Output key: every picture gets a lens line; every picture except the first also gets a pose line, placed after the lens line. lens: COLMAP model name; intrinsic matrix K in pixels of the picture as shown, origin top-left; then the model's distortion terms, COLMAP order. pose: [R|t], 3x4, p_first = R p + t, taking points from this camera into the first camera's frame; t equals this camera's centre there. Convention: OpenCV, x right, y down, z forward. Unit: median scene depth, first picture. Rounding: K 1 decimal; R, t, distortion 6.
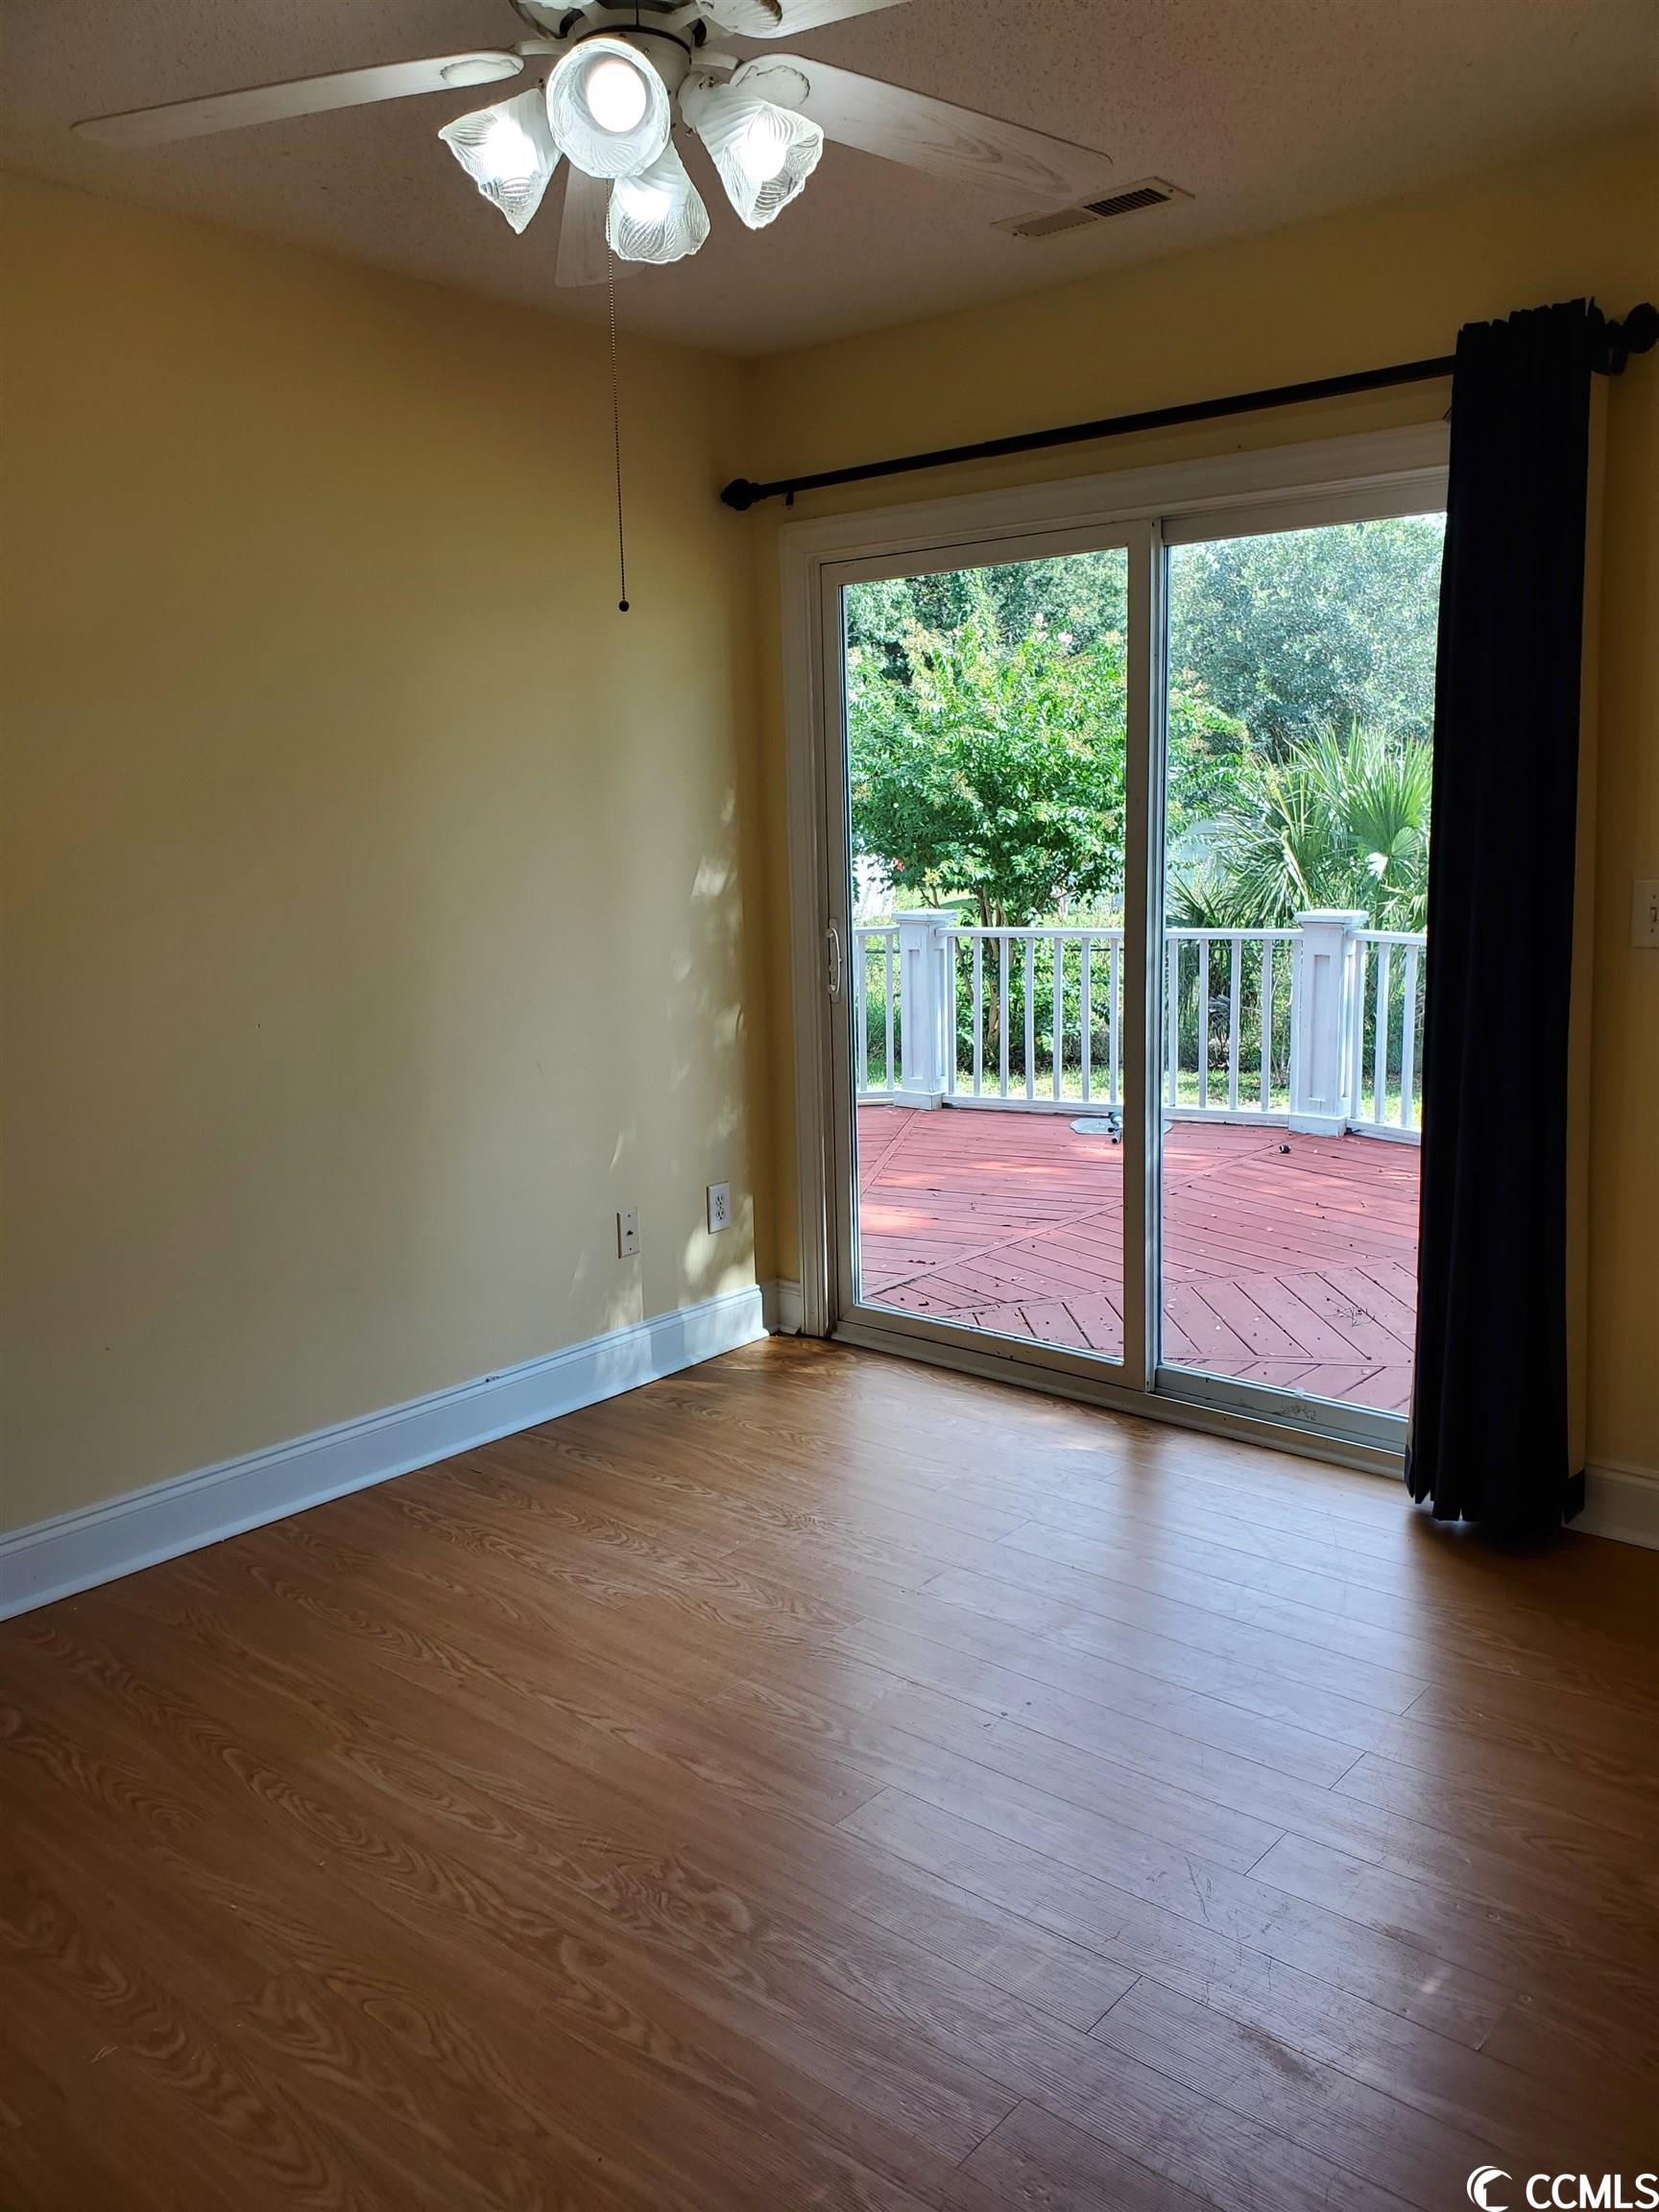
lens RADIAL K [[1691.9, 0, 829.5], [0, 1691.9, 1106.0], [0, 0, 1]] dist [-0.115998, 0.091172]
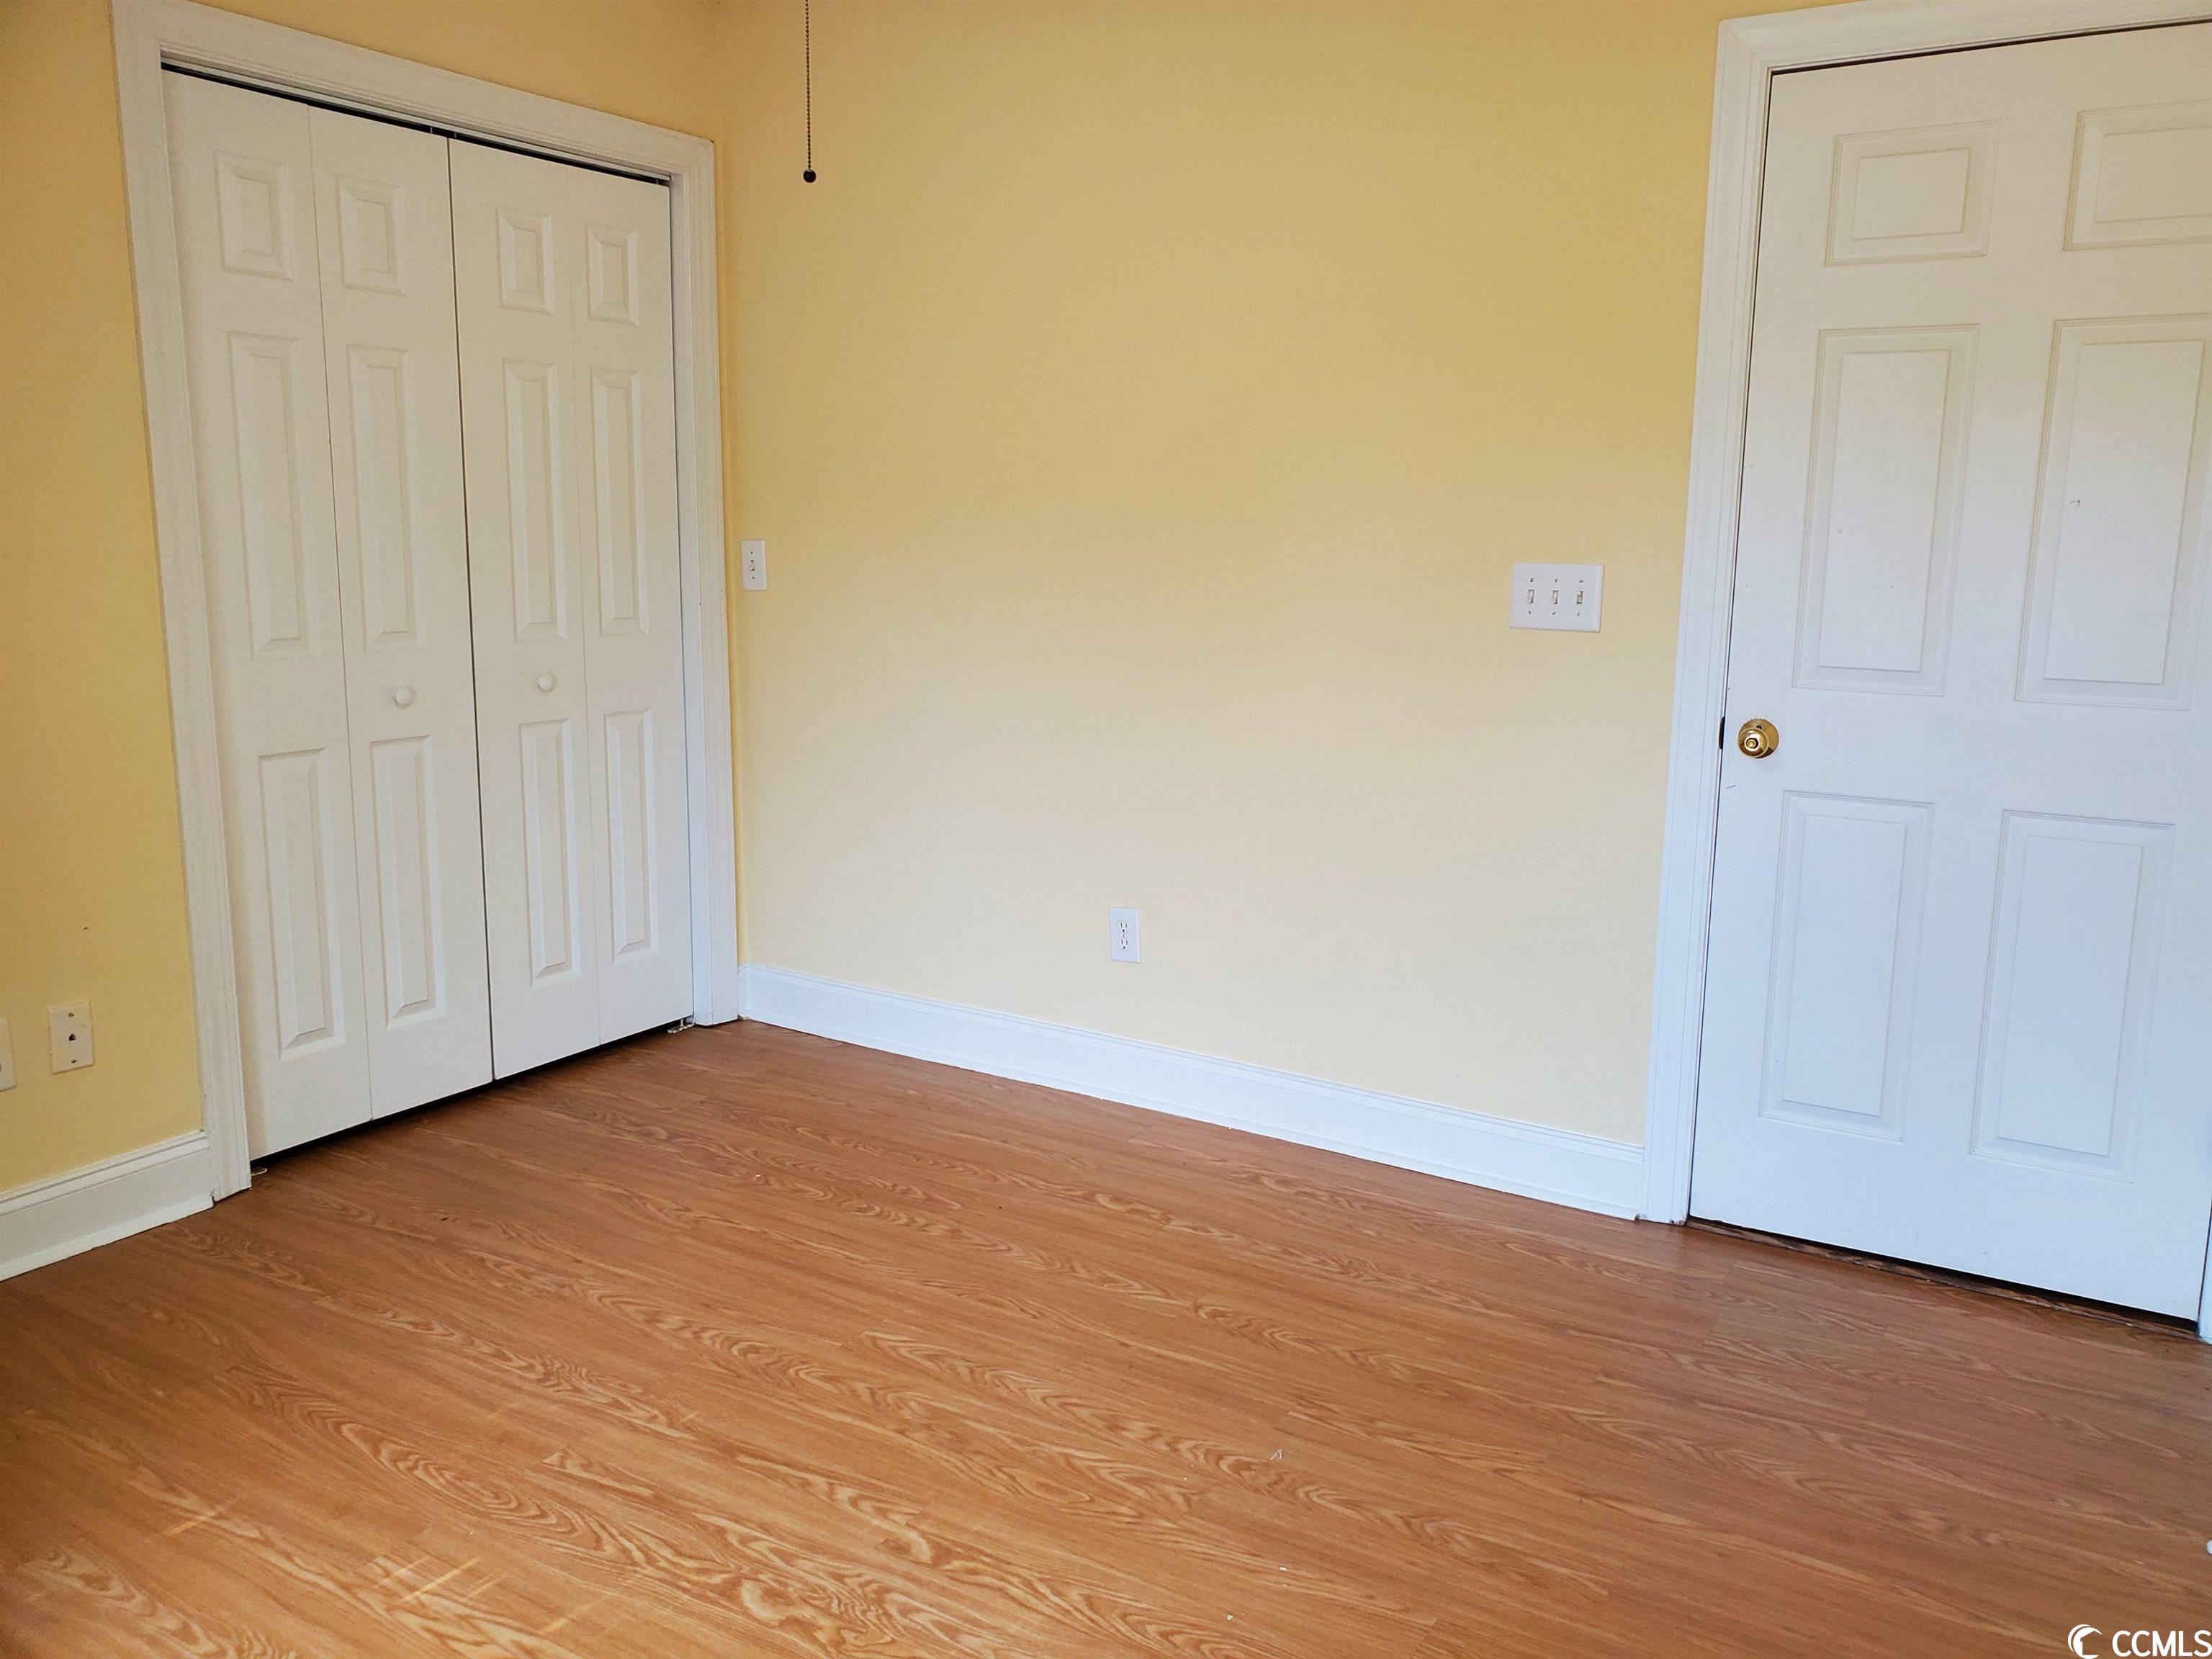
lens RADIAL K [[1720.8, 0, 1121.3], [0, 1720.8, 809.1], [0, 0, 1]] dist [-0.003510, 0.048131]
pose [[-0.986173, 0.027259, -0.163462, -0.112040], [-0.032170, 0.936124, 0.350194, -0.290932], [0.162567, 0.350611, -0.922304, 1.763352]]
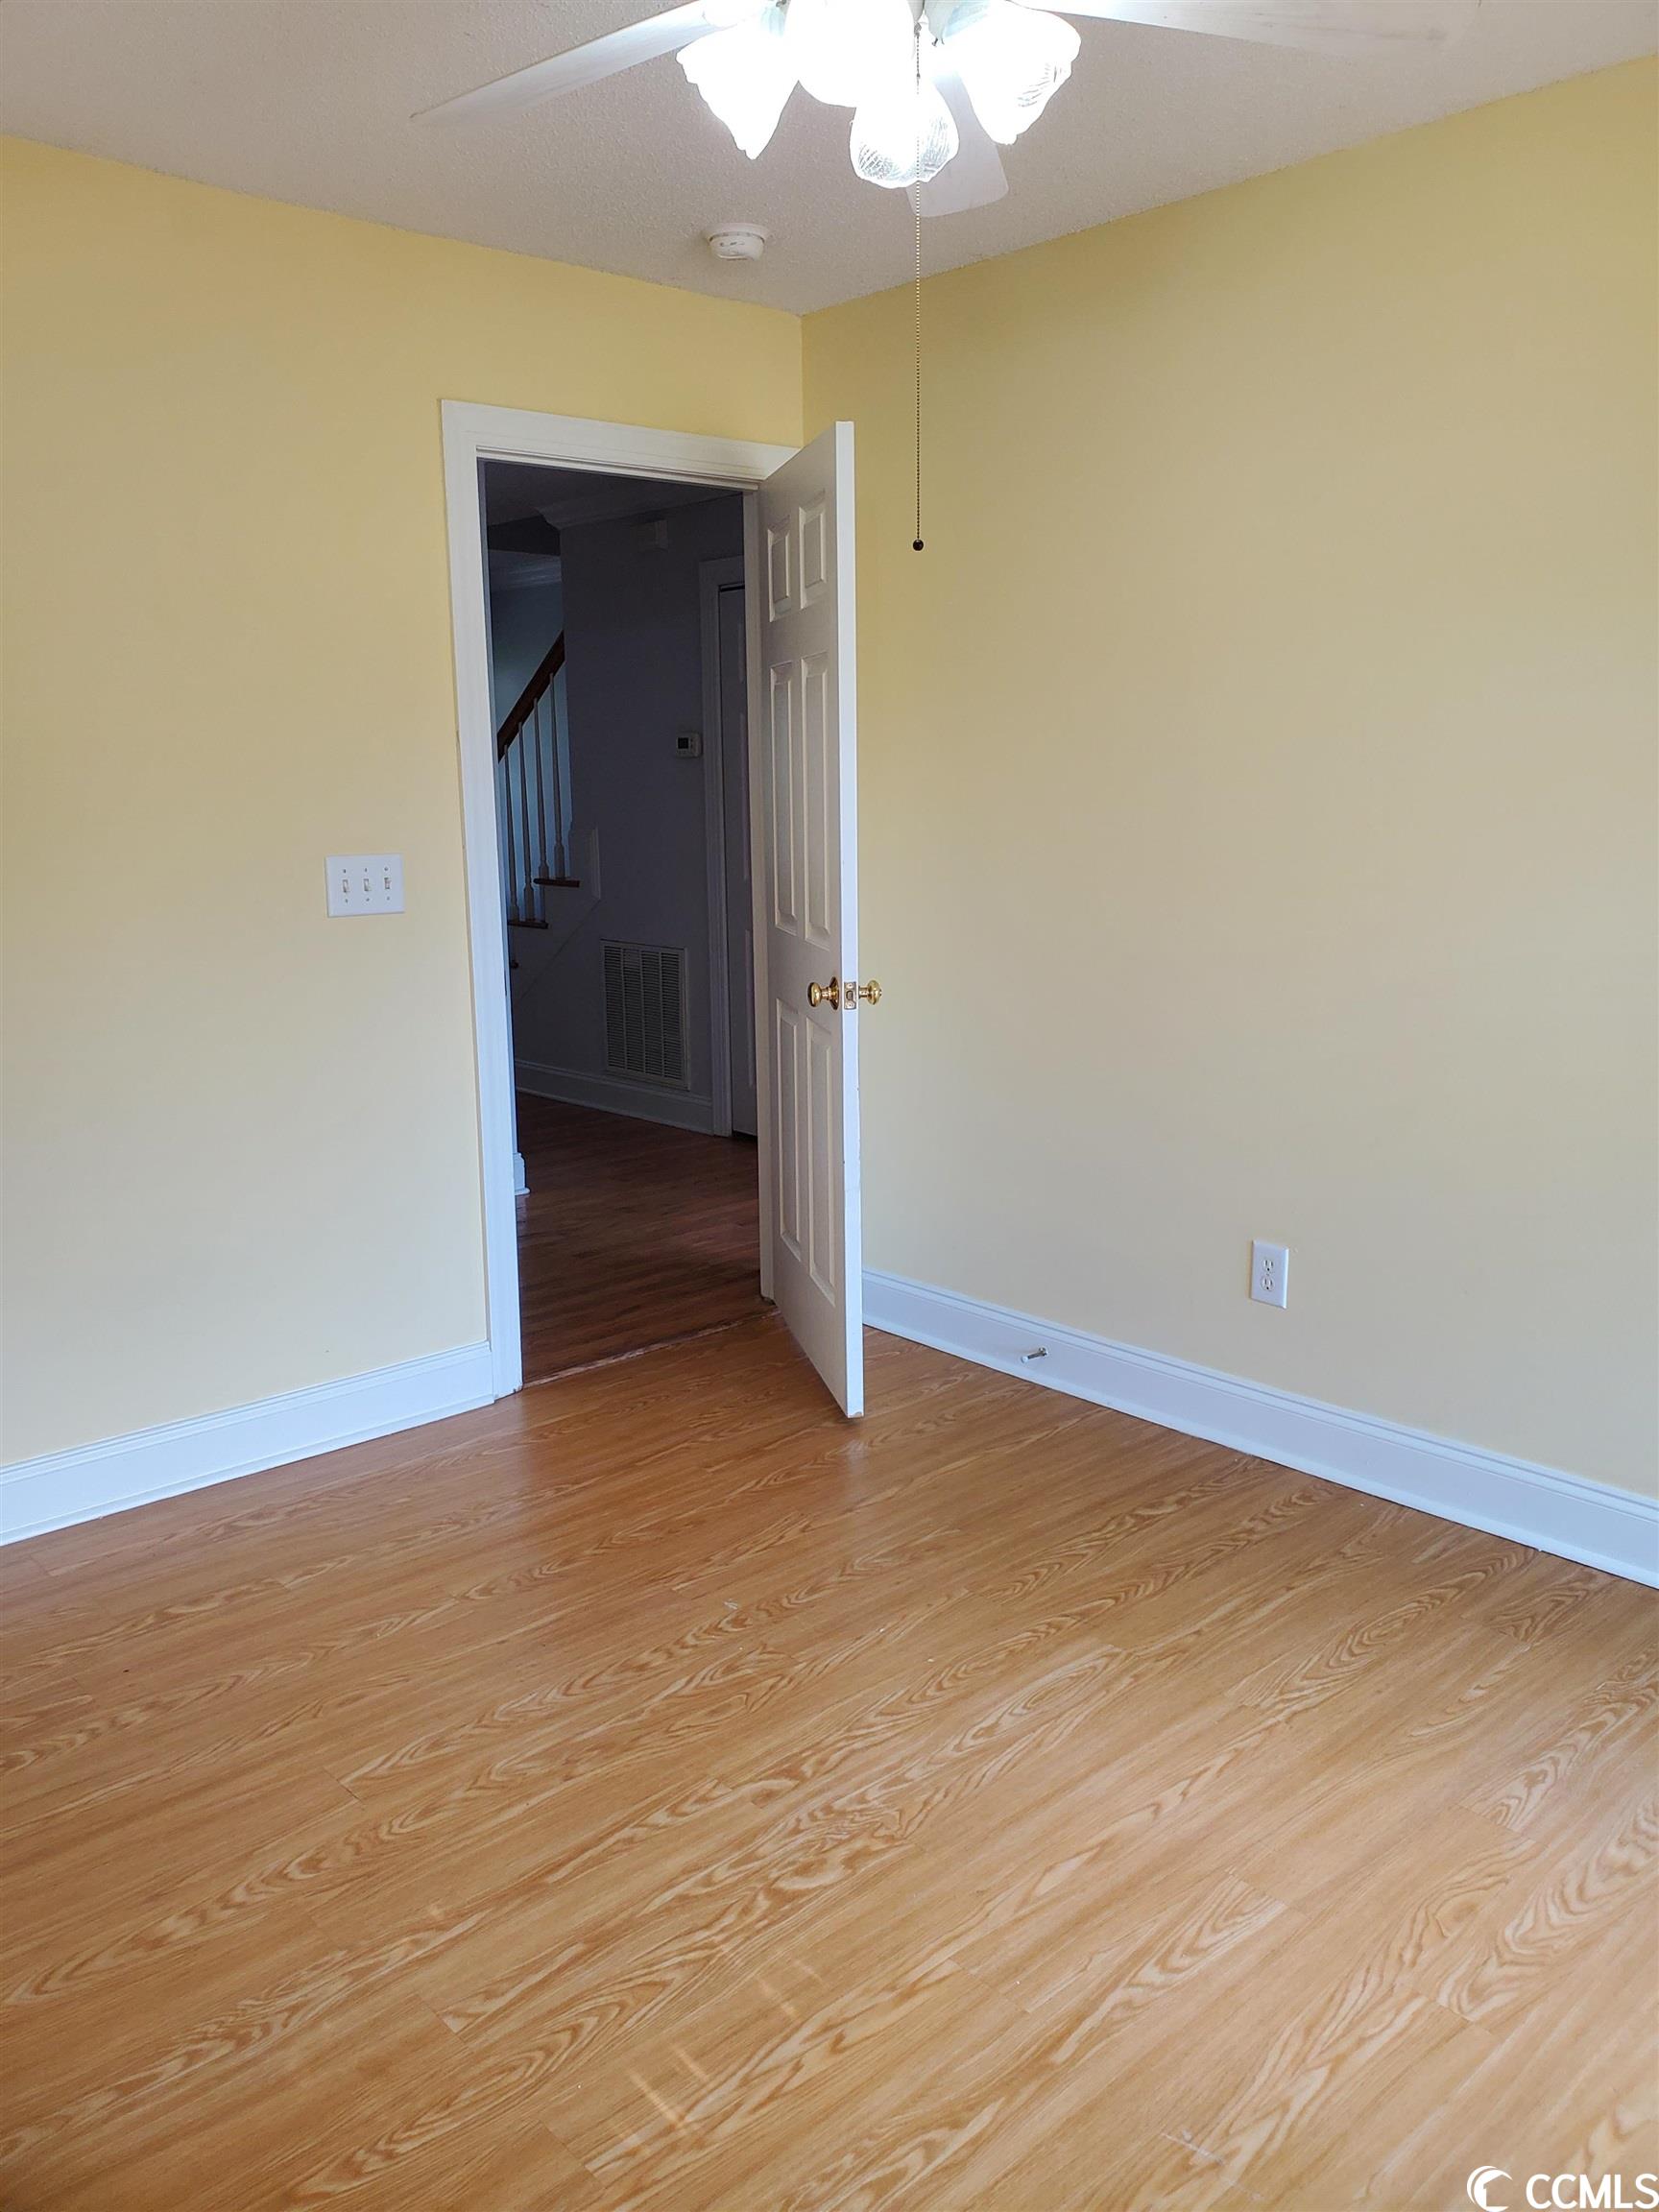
lens RADIAL K [[1720.8, 0, 802.4], [0, 1720.8, 1079.7], [0, 0, 1]] dist [-0.003510, 0.048131]
pose [[-0.151133, 0.192931, -0.969503, 0.831061], [-0.149610, 0.965007, 0.215358, -0.188838], [0.977126, 0.177595, -0.116980, 1.015204]]
